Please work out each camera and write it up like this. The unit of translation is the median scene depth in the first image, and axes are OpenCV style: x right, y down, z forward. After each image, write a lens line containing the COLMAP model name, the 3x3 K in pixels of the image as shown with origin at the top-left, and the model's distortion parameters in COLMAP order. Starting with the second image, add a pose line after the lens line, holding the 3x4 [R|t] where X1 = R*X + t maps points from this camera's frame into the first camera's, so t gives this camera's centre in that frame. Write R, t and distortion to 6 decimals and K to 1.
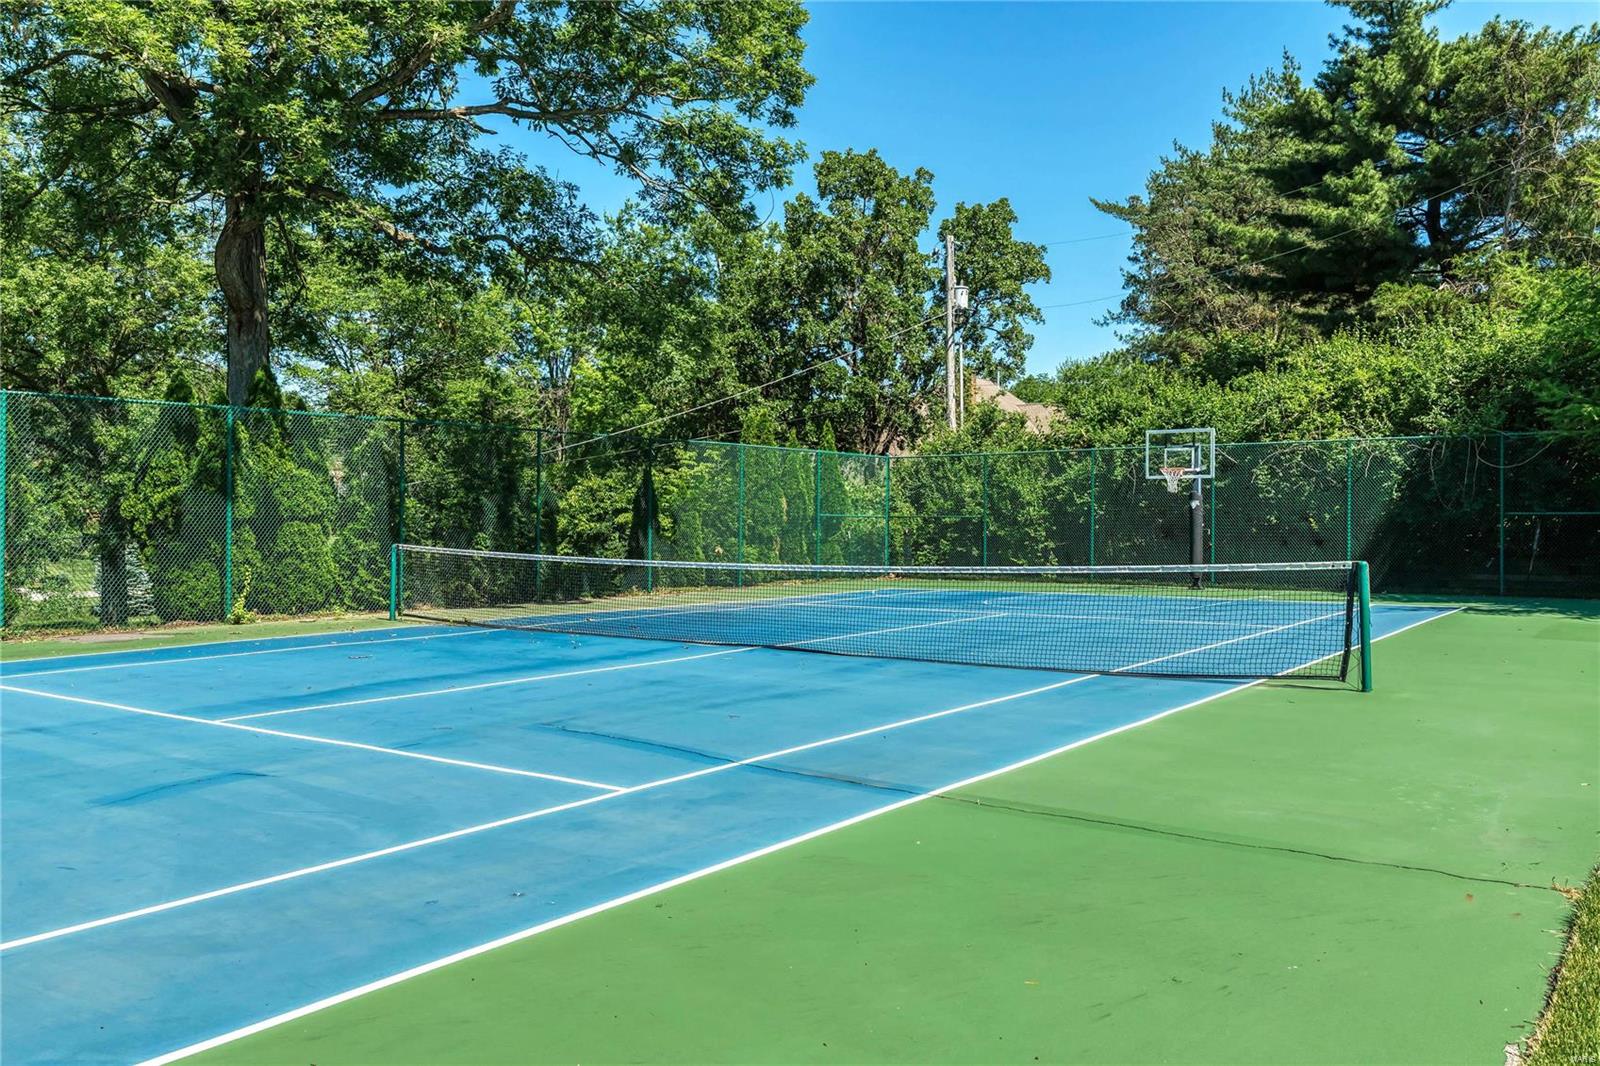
lens RADIAL K [[1262.0, 0, 800.4], [0, 1262.0, 532.1], [0, 0, 1]] dist [0.005684, -0.000037]
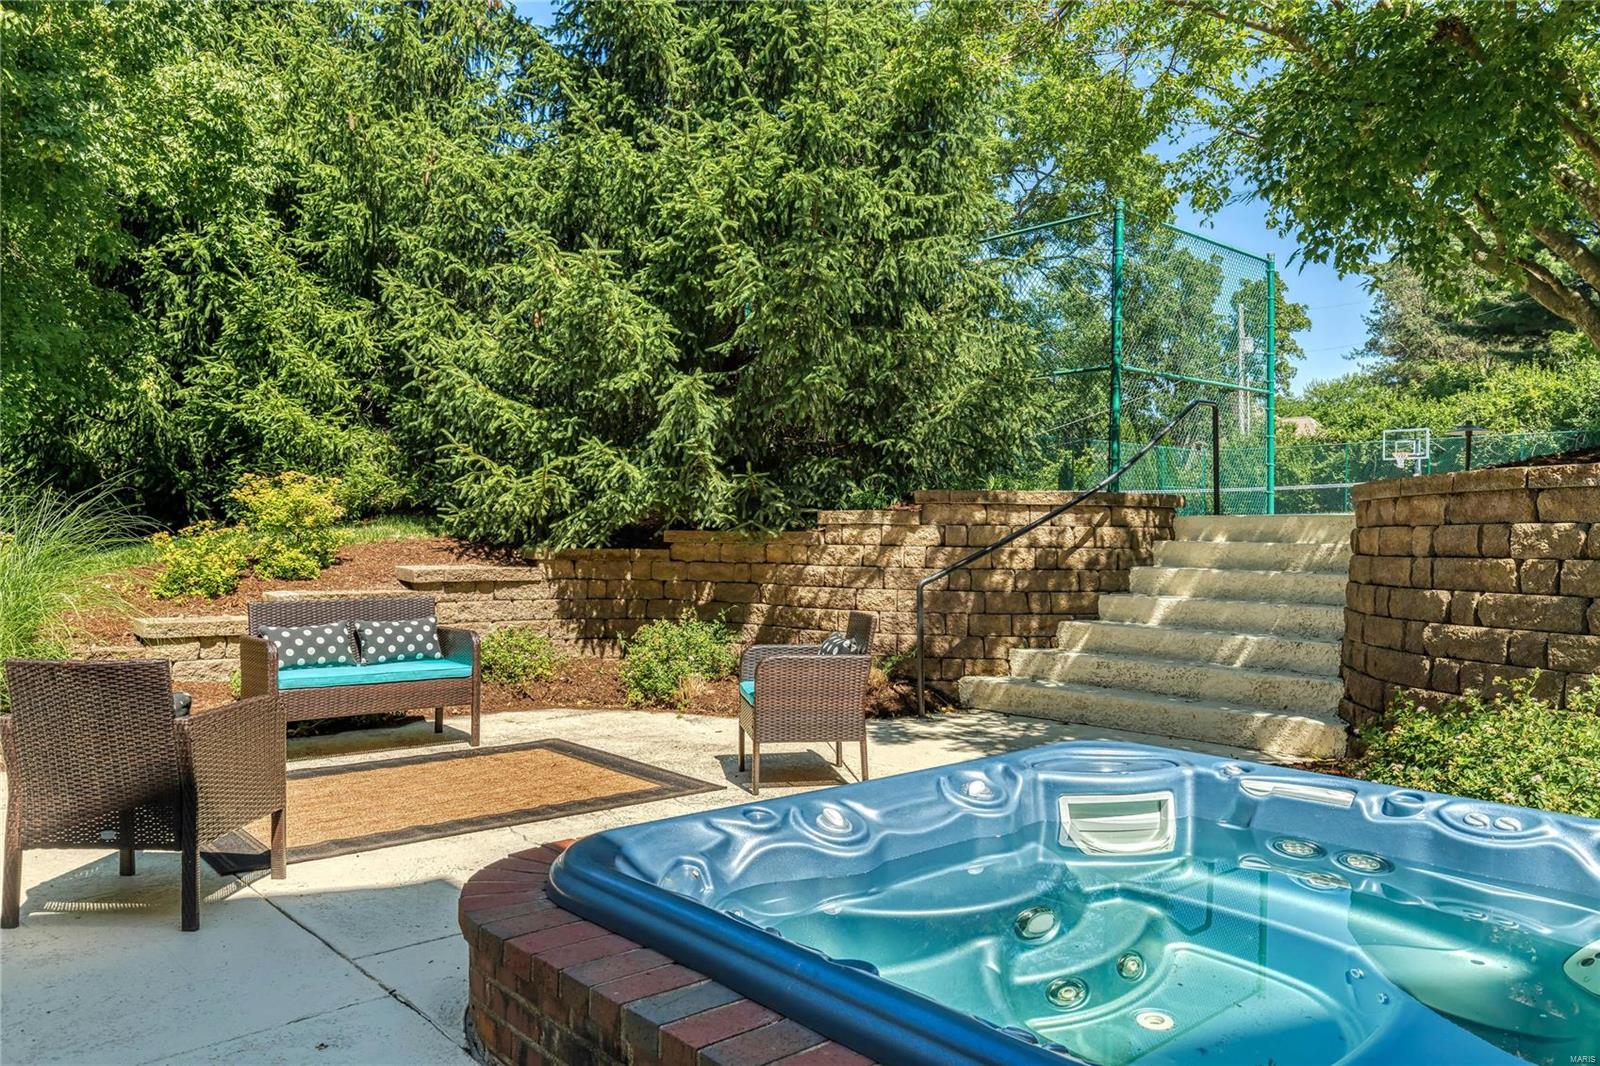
lens RADIAL K [[1117.6, 0, 797.9], [0, 1117.6, 534.8], [0, 0, 1]] dist [0.000115, 0.000166]
pose [[0.976513, 0.005498, -0.215390, -0.115471], [-0.006266, 0.999976, -0.002881, 0.047945], [0.215369, 0.004163, 0.976524, -0.432376]]
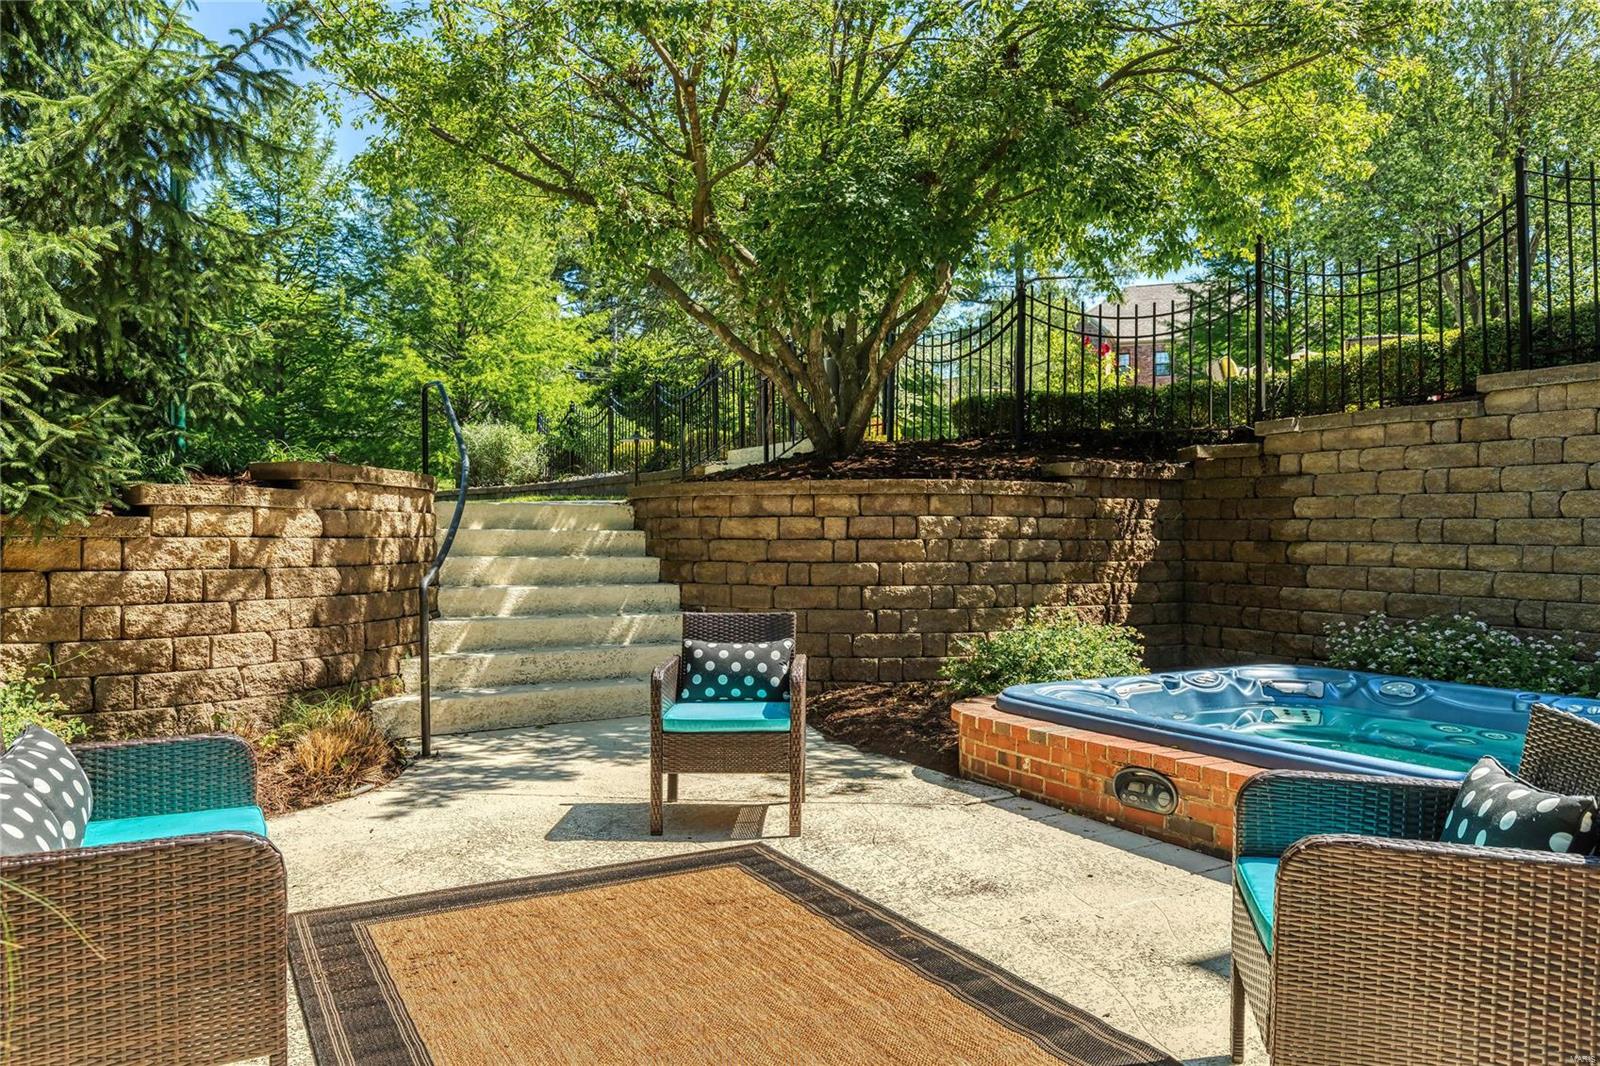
lens RADIAL K [[1117.6, 0, 799.7], [0, 1117.6, 529.1], [0, 0, 1]] dist [0.000115, 0.000166]
pose [[0.399686, 0.001299, 0.916651, -1.236177], [-0.001716, 0.999998, -0.000669, 0.049948], [-0.916650, -0.001305, 0.399688, 0.268576]]
